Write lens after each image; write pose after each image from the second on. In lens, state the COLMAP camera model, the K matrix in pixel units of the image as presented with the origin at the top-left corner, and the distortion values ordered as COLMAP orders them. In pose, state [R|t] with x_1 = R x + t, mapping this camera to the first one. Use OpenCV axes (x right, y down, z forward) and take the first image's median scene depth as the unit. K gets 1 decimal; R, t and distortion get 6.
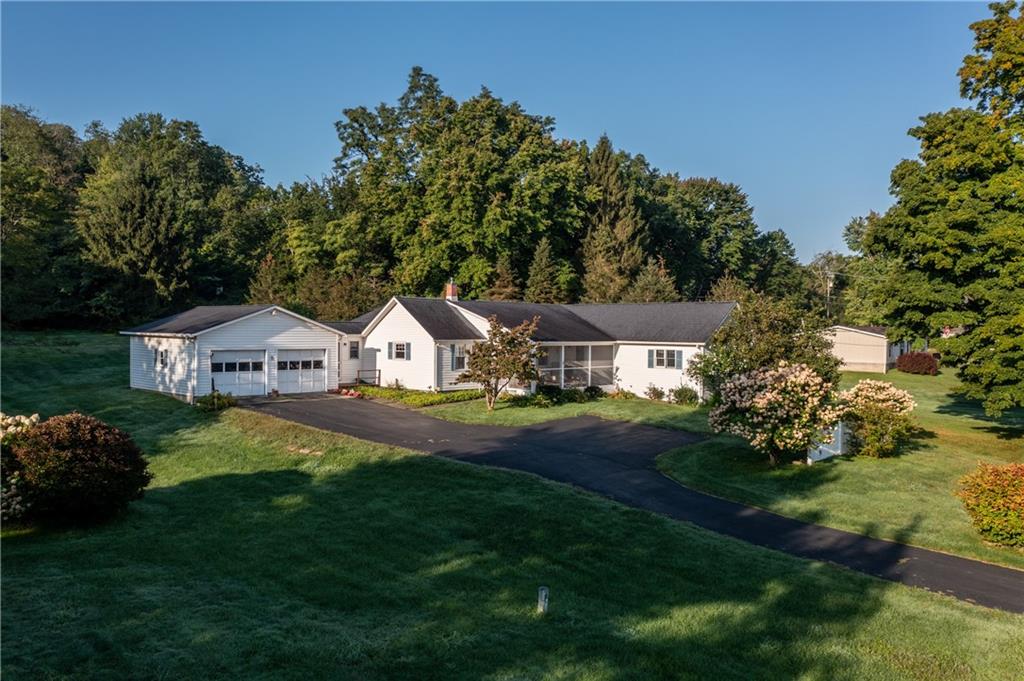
lens RADIAL K [[818.7, 0, 513.1], [0, 818.7, 339.5], [0, 0, 1]] dist [0.003272, 0.003816]
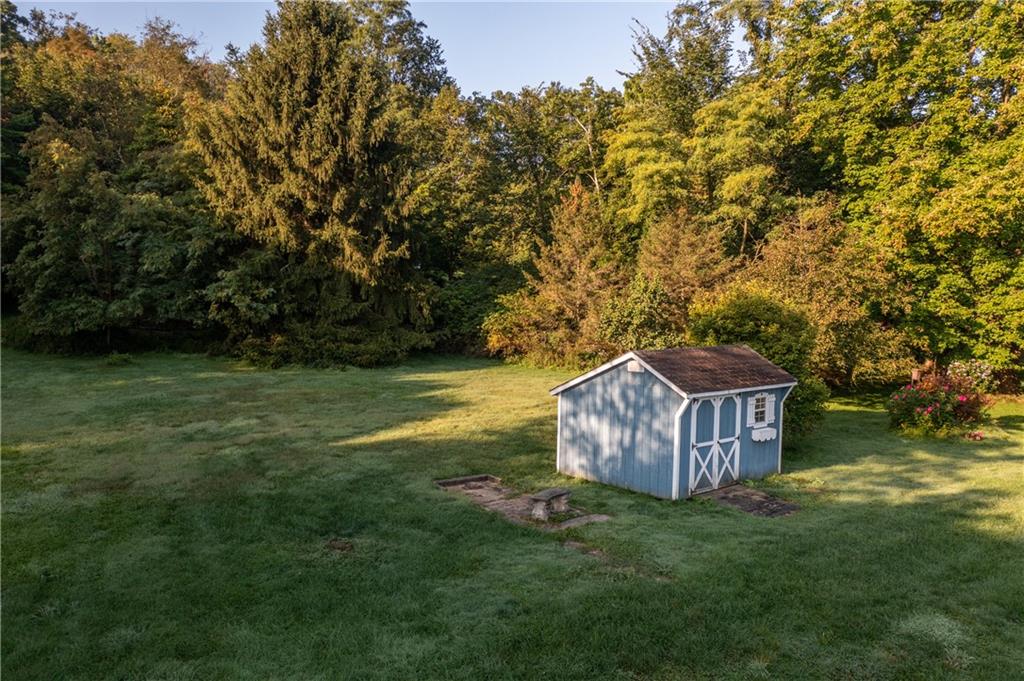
lens RADIAL K [[818.7, 0, 508.6], [0, 818.7, 342.8], [0, 0, 1]] dist [0.003272, 0.003816]
pose [[0.981644, 0.003519, -0.190692, -0.261388], [0.002208, 0.999553, 0.029808, -0.030063], [0.190712, -0.029682, 0.981197, 0.575591]]
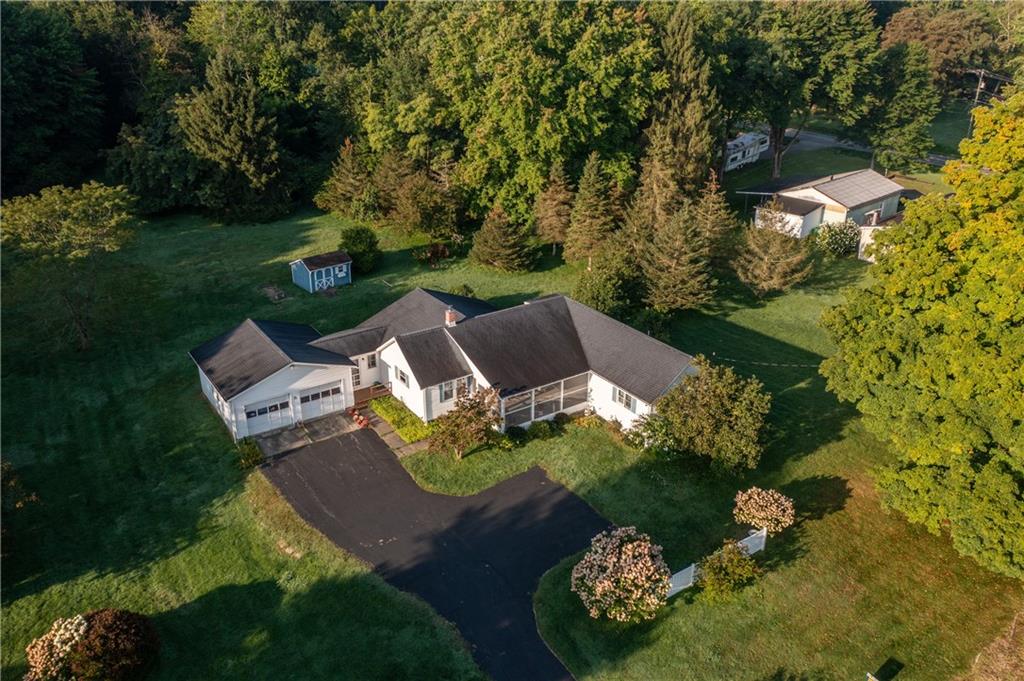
lens RADIAL K [[818.7, 0, 515.2], [0, 818.7, 341.0], [0, 0, 1]] dist [0.003272, 0.003816]
pose [[0.979446, 0.076322, -0.186708, 0.143921], [0.003434, 0.919205, 0.393764, -0.298030], [0.201676, -0.386312, 0.900050, -0.020044]]
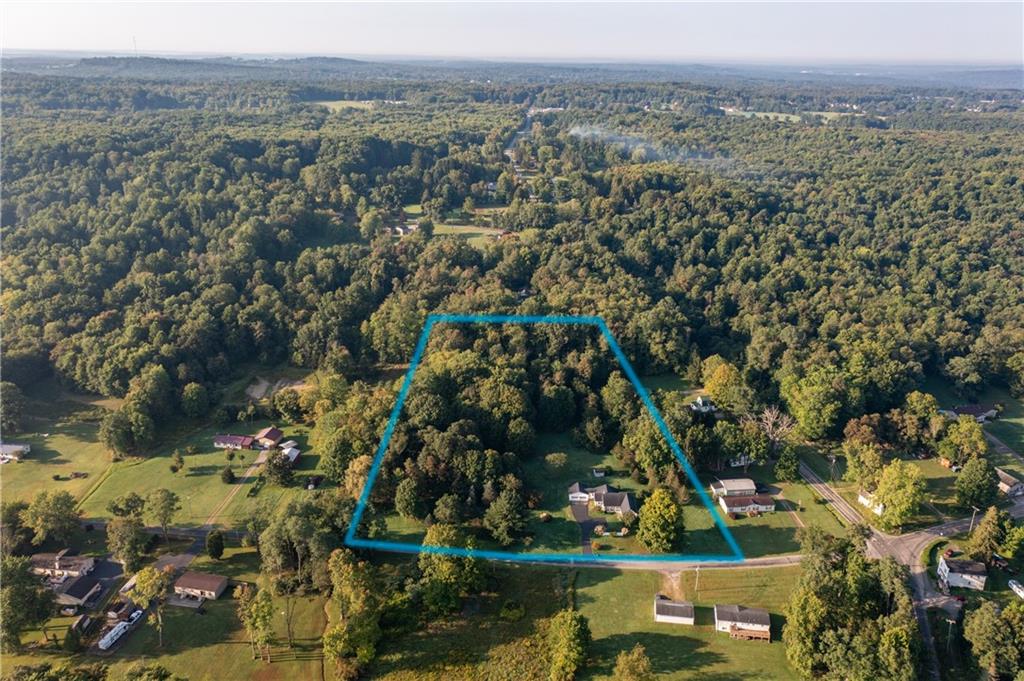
lens RADIAL K [[818.7, 0, 510.8], [0, 818.7, 340.4], [0, 0, 1]] dist [0.003272, 0.003816]
pose [[0.690257, 0.243942, -0.681203, 2.460759], [-0.025149, 0.948974, 0.314349, -2.228880], [0.723128, -0.199850, 0.661171, -2.564471]]
